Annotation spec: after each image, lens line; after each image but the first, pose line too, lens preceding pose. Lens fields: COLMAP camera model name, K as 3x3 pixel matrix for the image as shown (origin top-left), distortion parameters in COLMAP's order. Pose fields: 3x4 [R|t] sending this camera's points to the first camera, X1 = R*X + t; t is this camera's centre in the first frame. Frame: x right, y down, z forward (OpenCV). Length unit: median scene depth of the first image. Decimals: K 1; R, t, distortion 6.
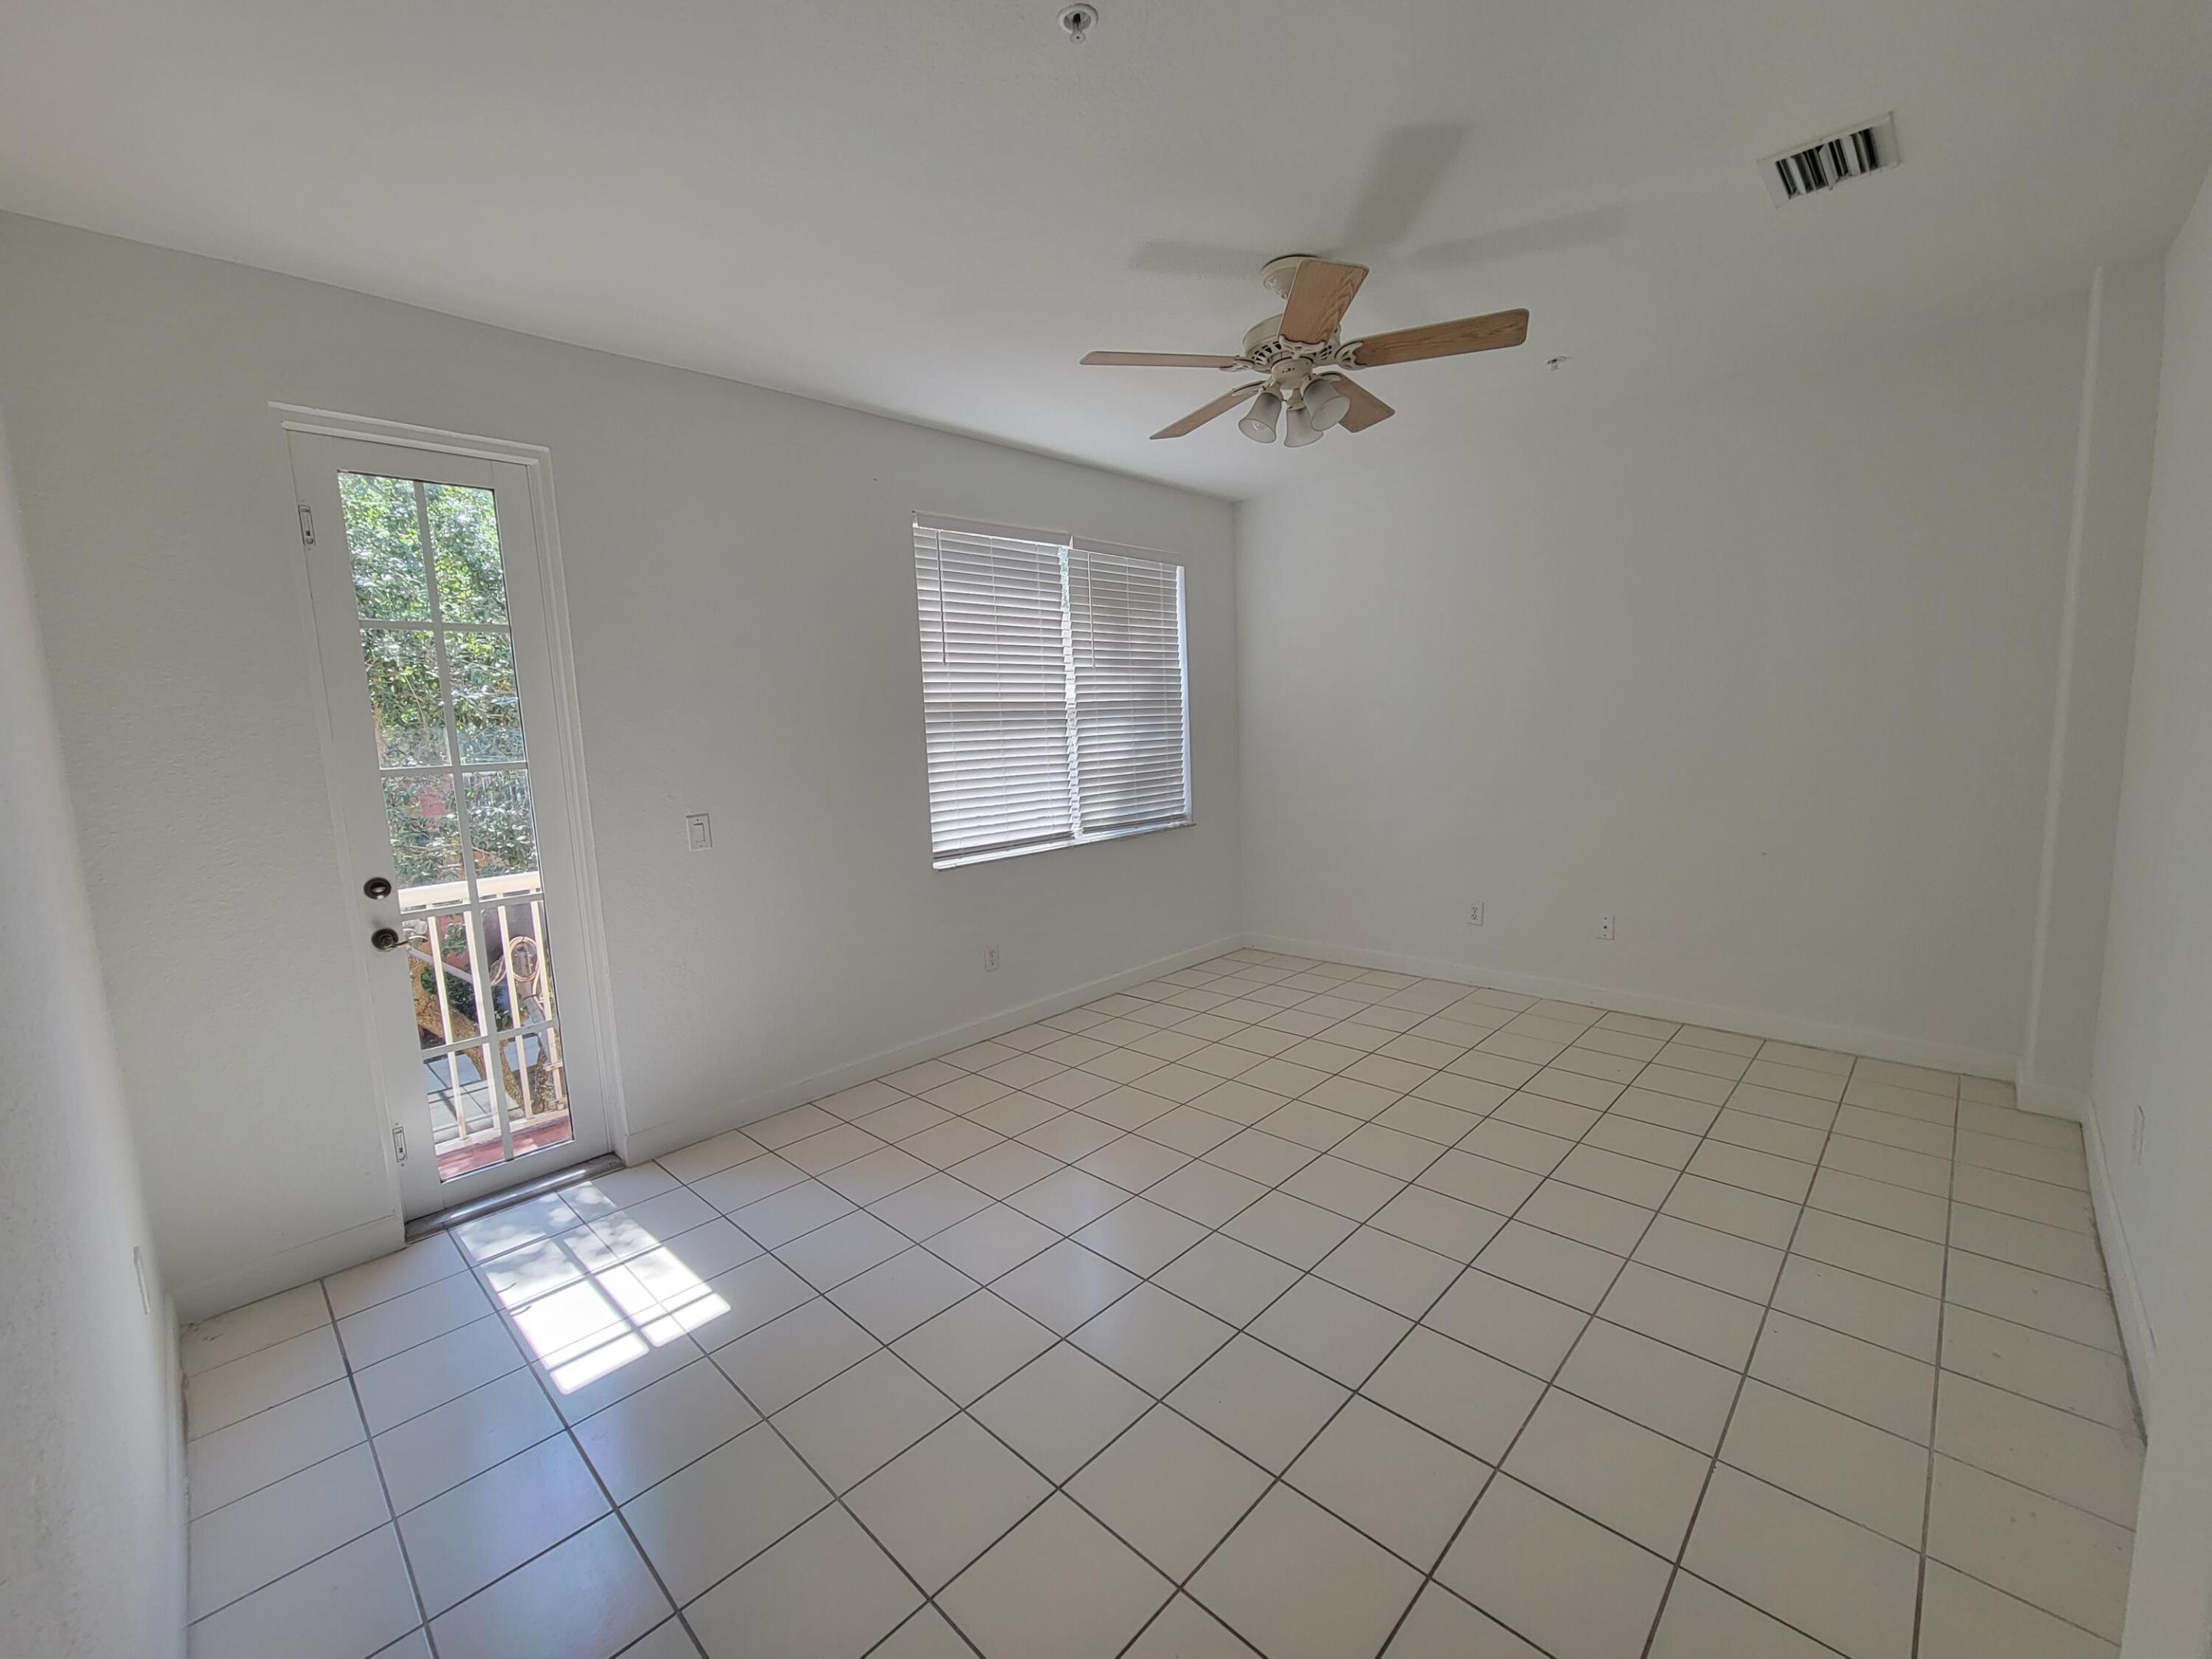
lens RADIAL K [[907.2, 0, 1111.8], [0, 907.2, 830.6], [0, 0, 1]] dist [-0.000251, 0.000177]
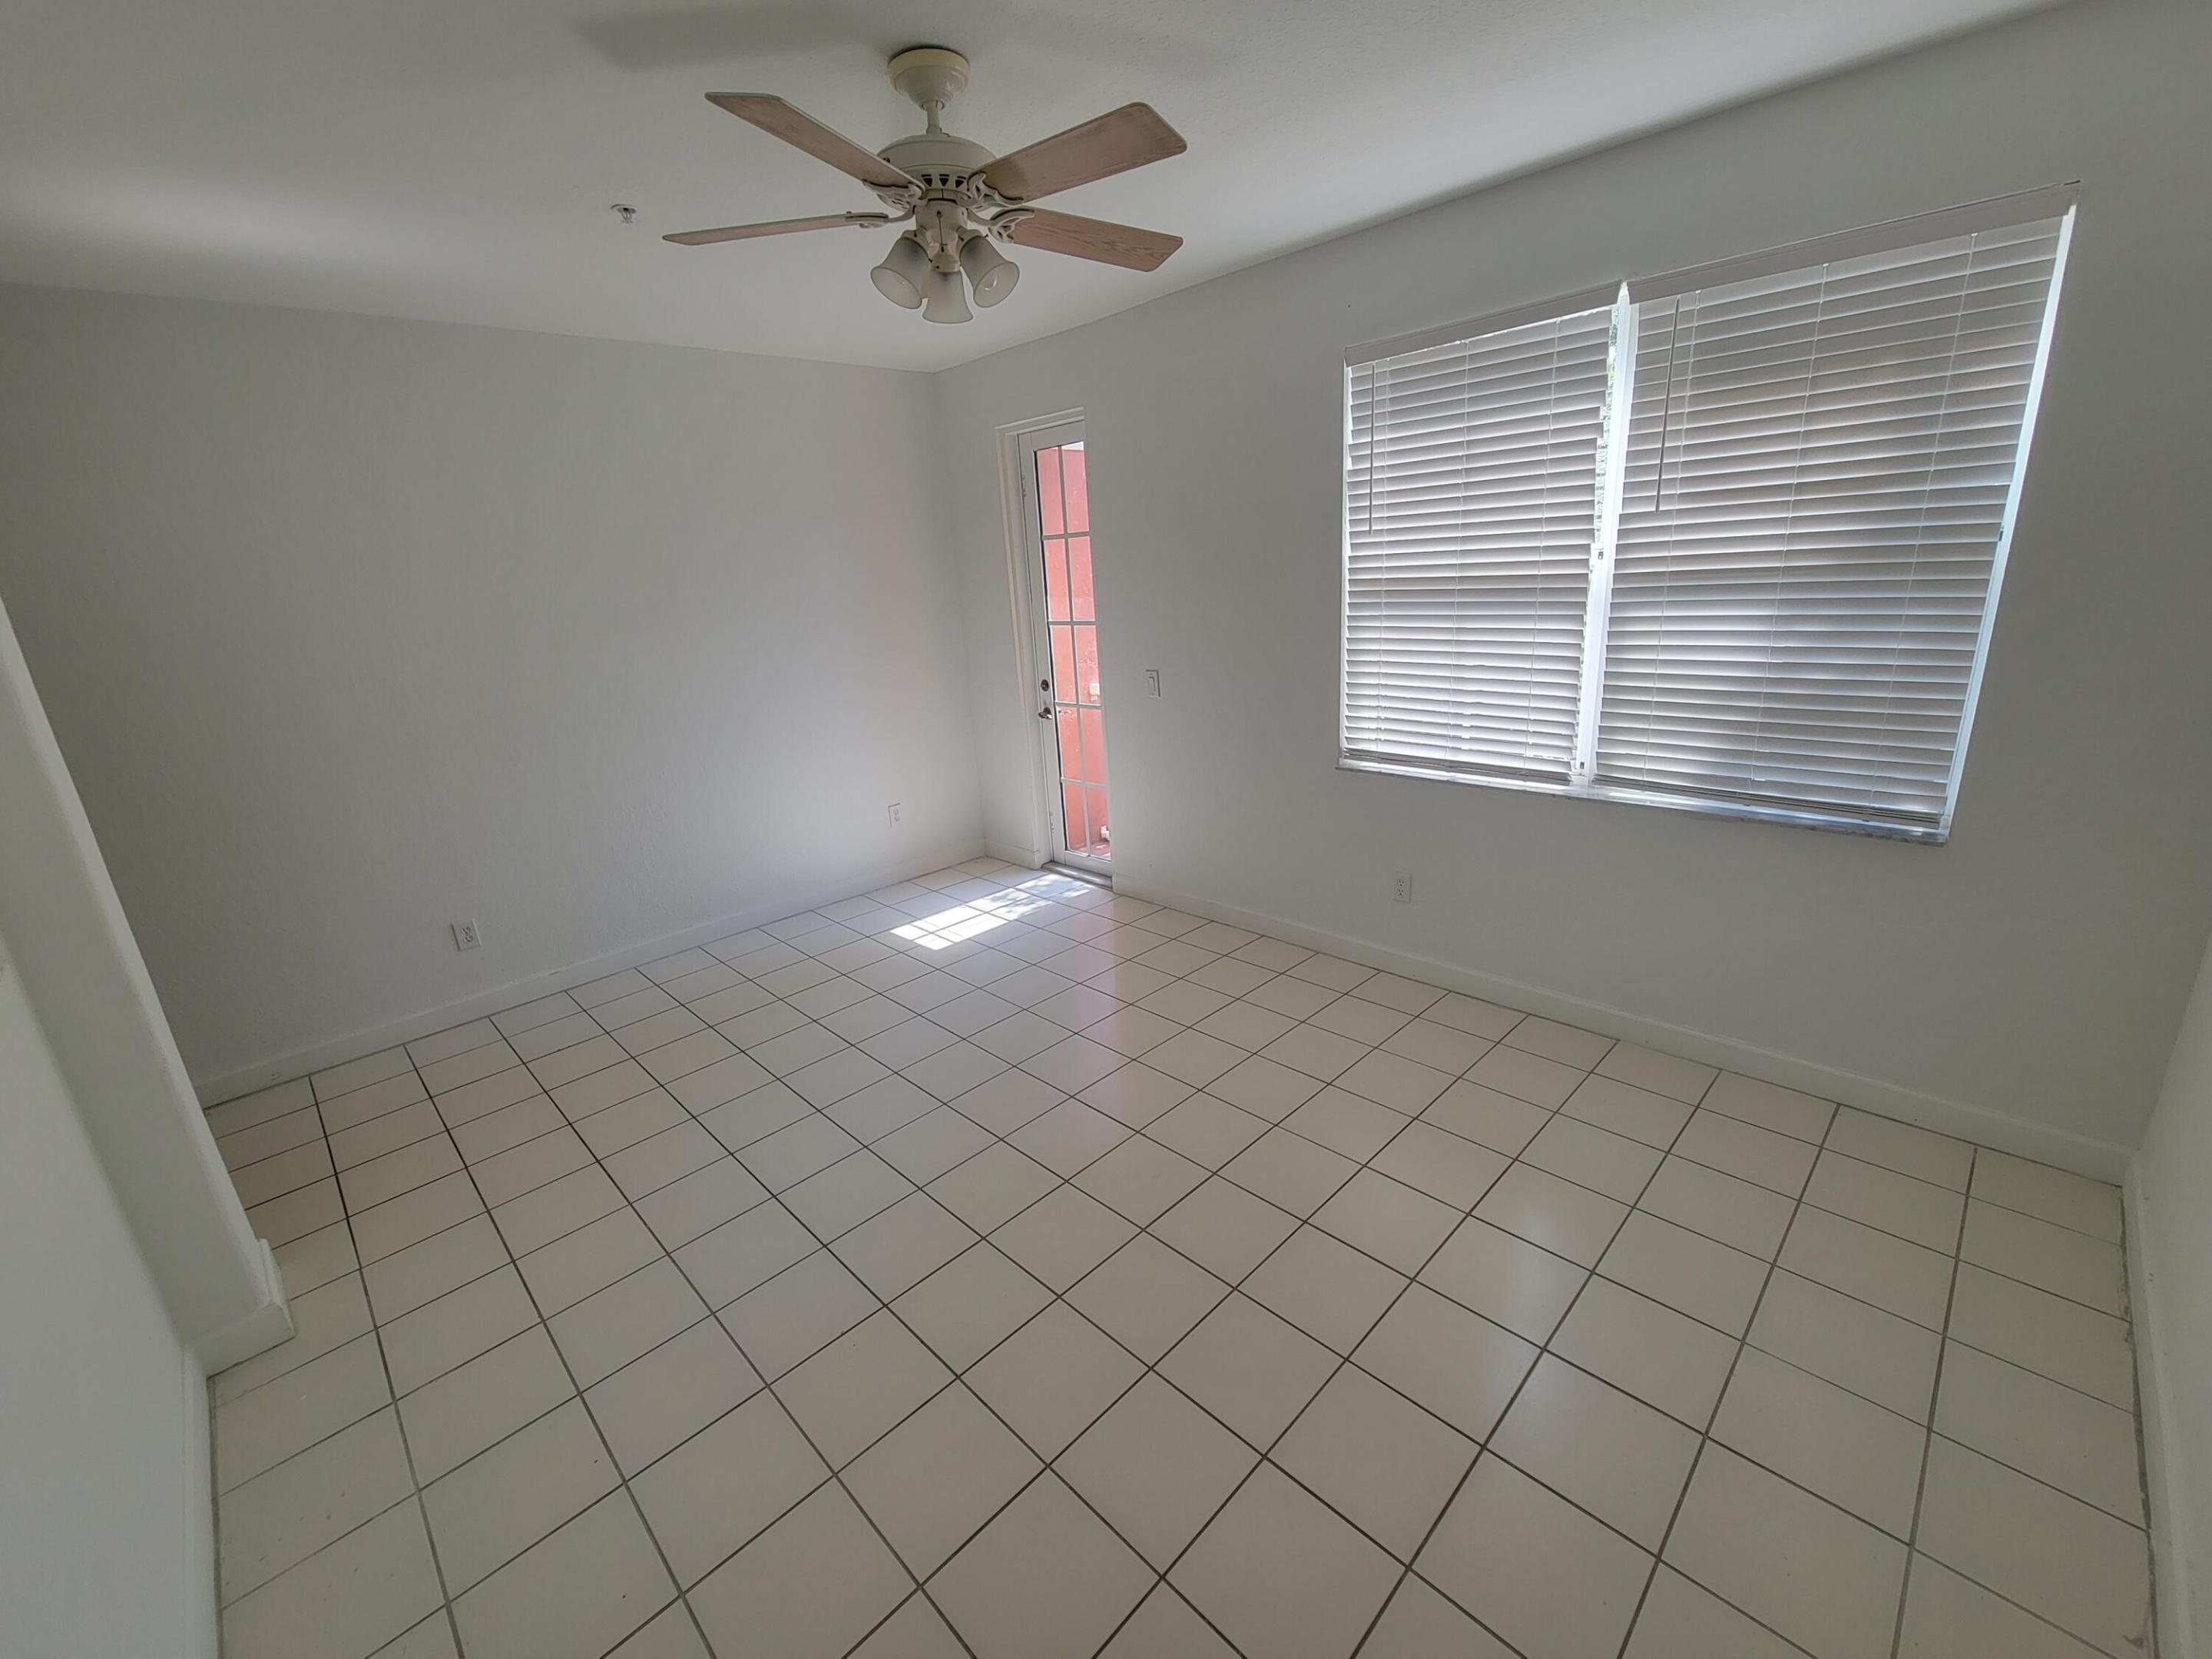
lens RADIAL K [[907.2, 0, 1111.8], [0, 907.2, 830.6], [0, 0, 1]] dist [-0.000251, 0.000177]
pose [[-0.022878, 0.320317, -0.947034, 0.628224], [-0.064827, 0.944813, 0.321132, -0.157416], [0.997634, 0.068740, -0.000851, 0.692501]]
